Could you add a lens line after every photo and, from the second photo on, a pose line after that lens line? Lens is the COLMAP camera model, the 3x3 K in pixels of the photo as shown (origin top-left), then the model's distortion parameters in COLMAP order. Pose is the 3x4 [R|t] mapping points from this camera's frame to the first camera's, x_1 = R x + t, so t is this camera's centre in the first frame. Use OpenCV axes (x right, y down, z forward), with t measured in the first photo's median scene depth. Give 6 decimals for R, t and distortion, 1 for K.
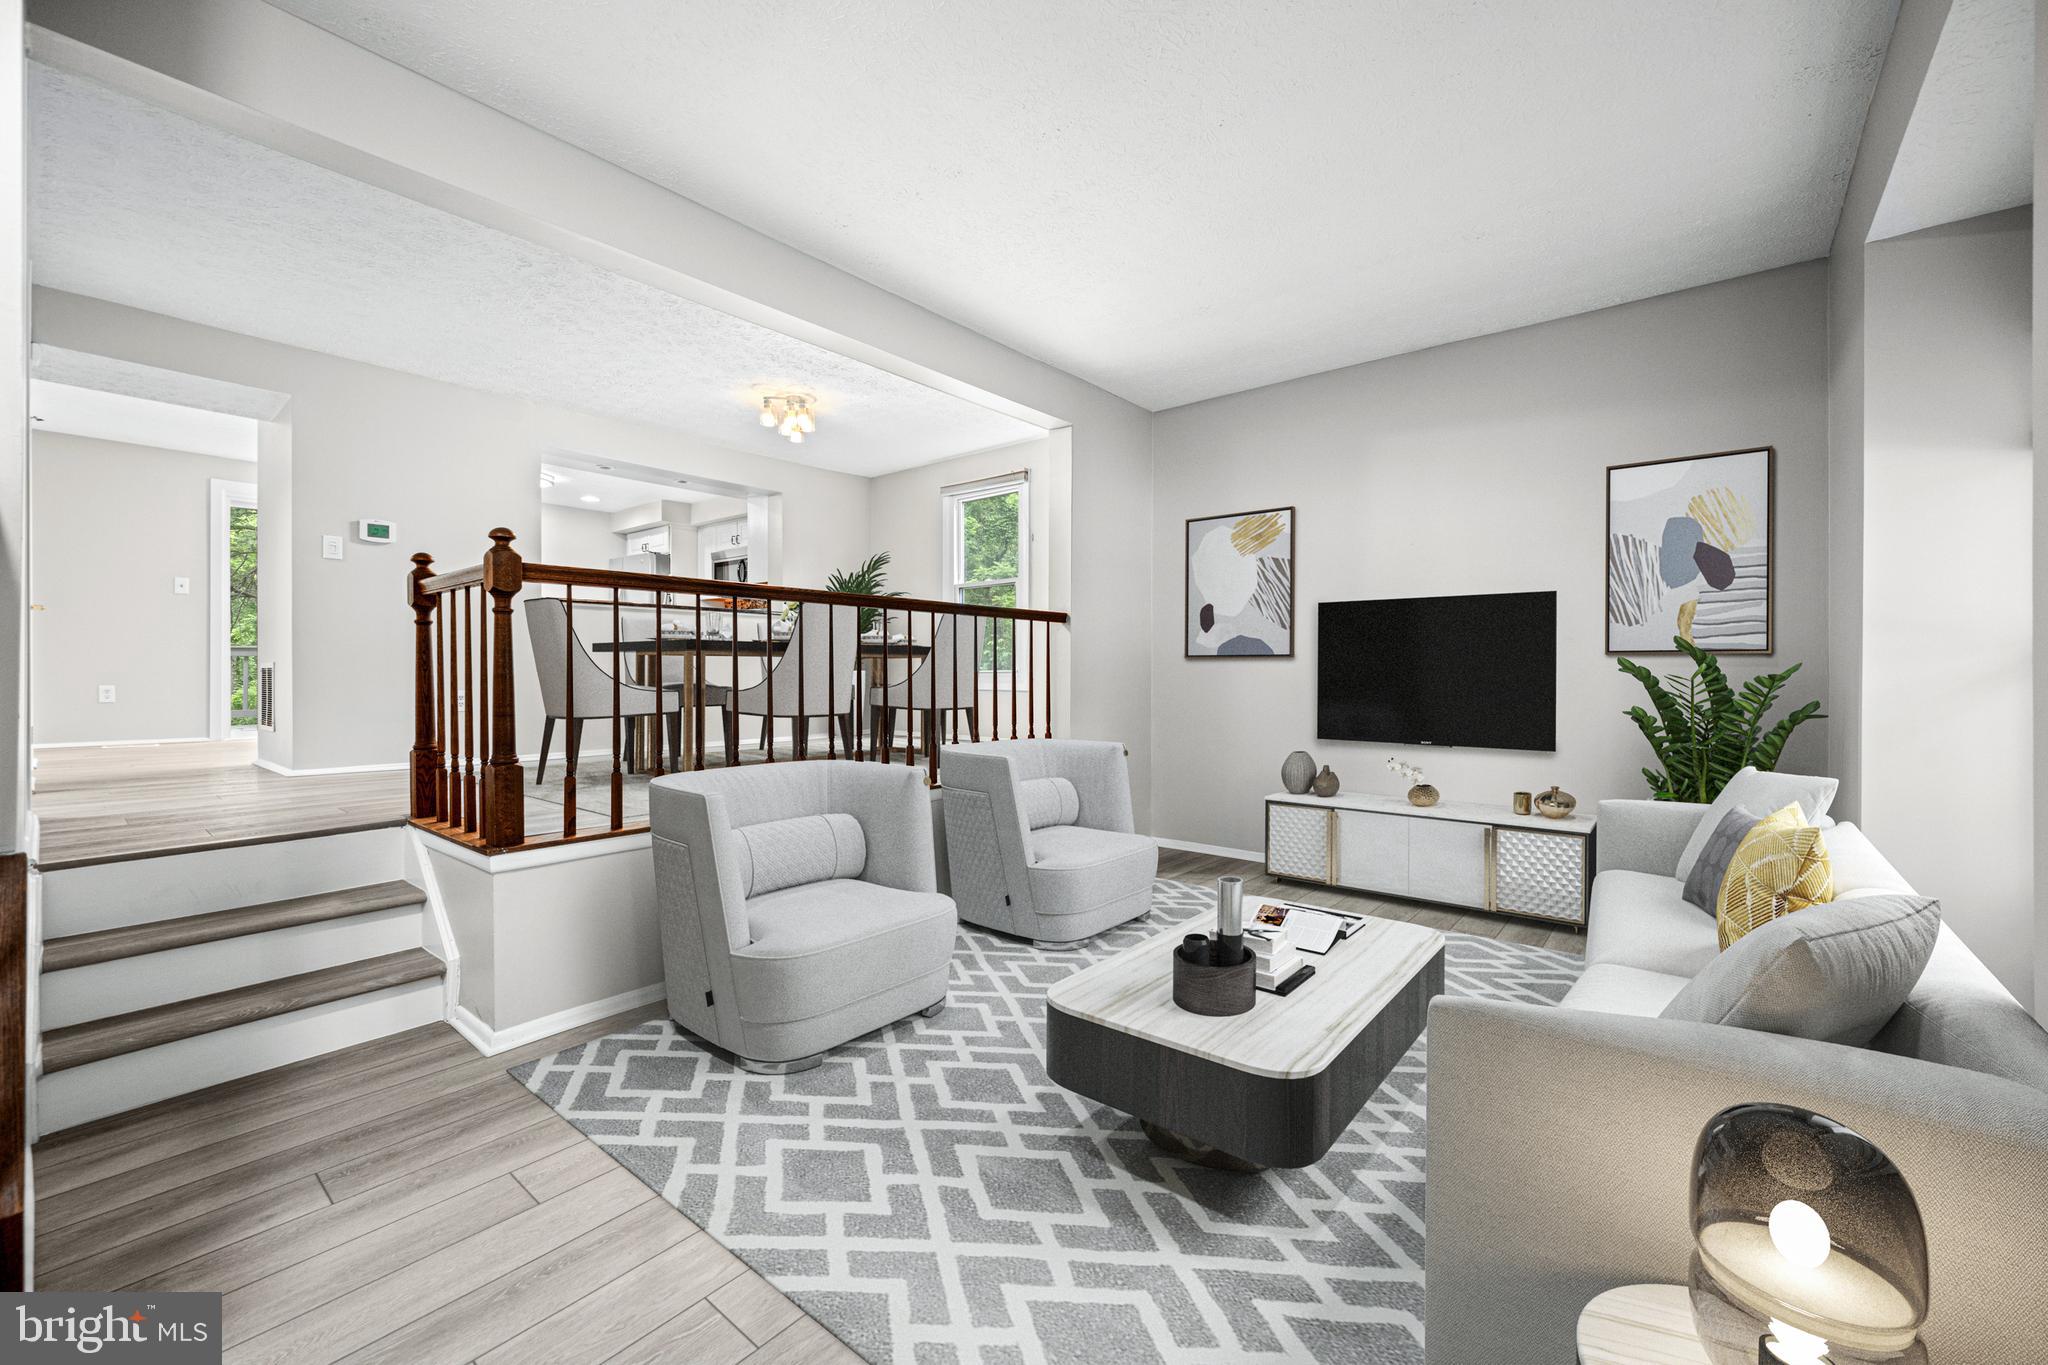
lens RADIAL K [[817.9, 0, 1032.8], [0, 817.9, 680.8], [0, 0, 1]] dist [-0.002118, 0.001678]
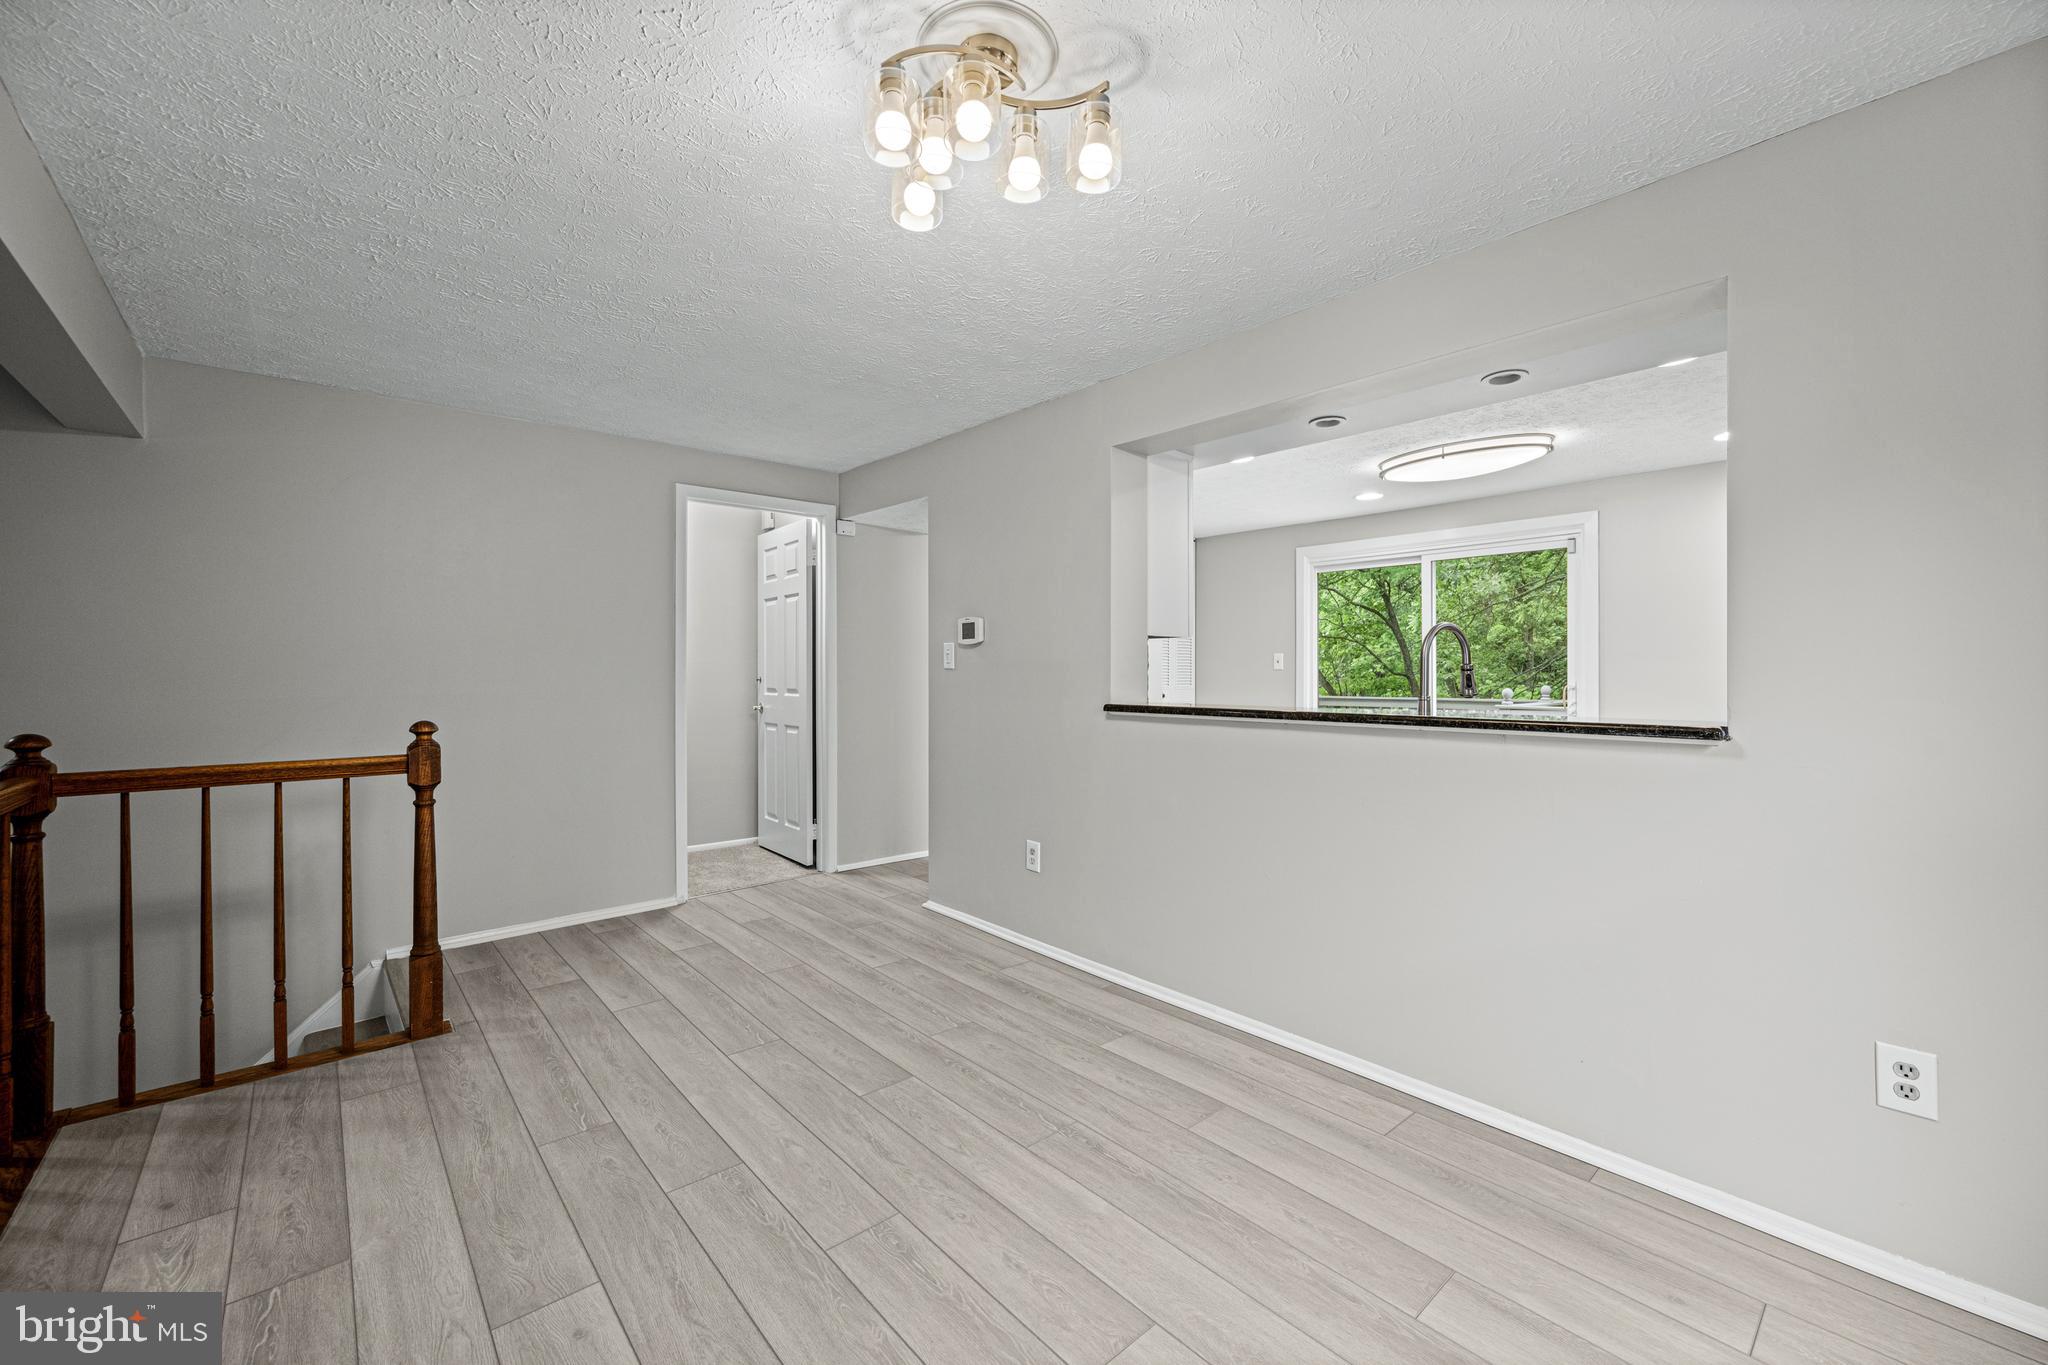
lens RADIAL K [[817.9, 0, 1010.0], [0, 817.9, 676.0], [0, 0, 1]] dist [-0.002118, 0.001678]
pose [[-0.177355, 0.009356, -0.984102, -0.012479], [-0.008924, 0.999898, 0.011115, -0.149035], [0.984106, 0.010753, -0.177254, 1.190836]]
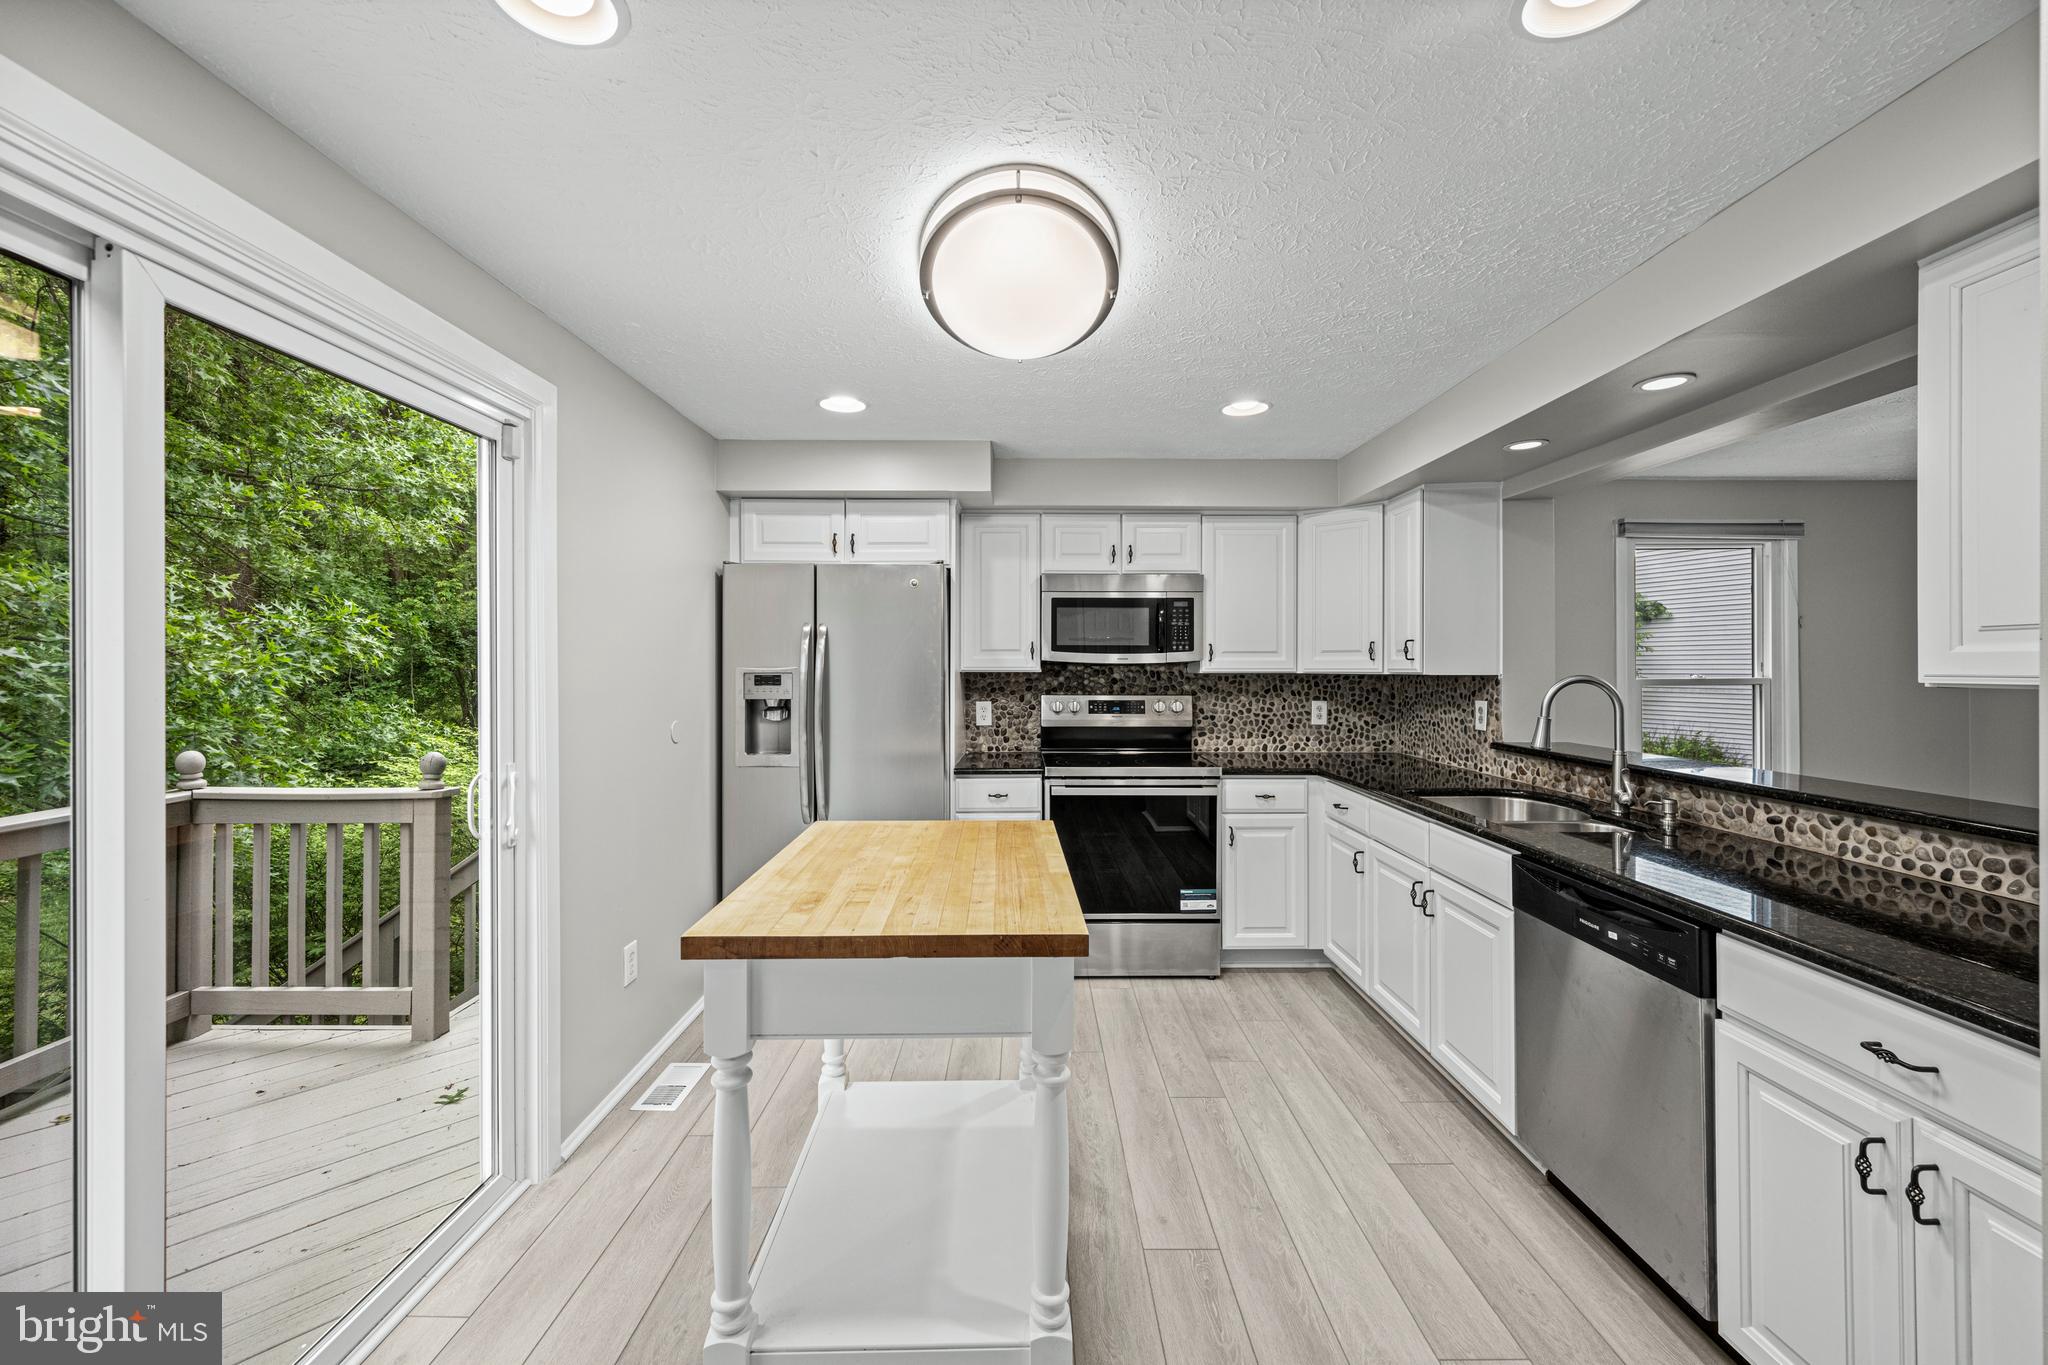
lens RADIAL K [[817.9, 0, 1034.5], [0, 817.9, 665.8], [0, 0, 1]] dist [-0.002118, 0.001678]
pose [[0.765759, 0.002212, 0.643124, -1.237283], [0.004491, 0.999951, -0.008787, -0.185921], [-0.643112, 0.009617, 0.765712, 1.200886]]
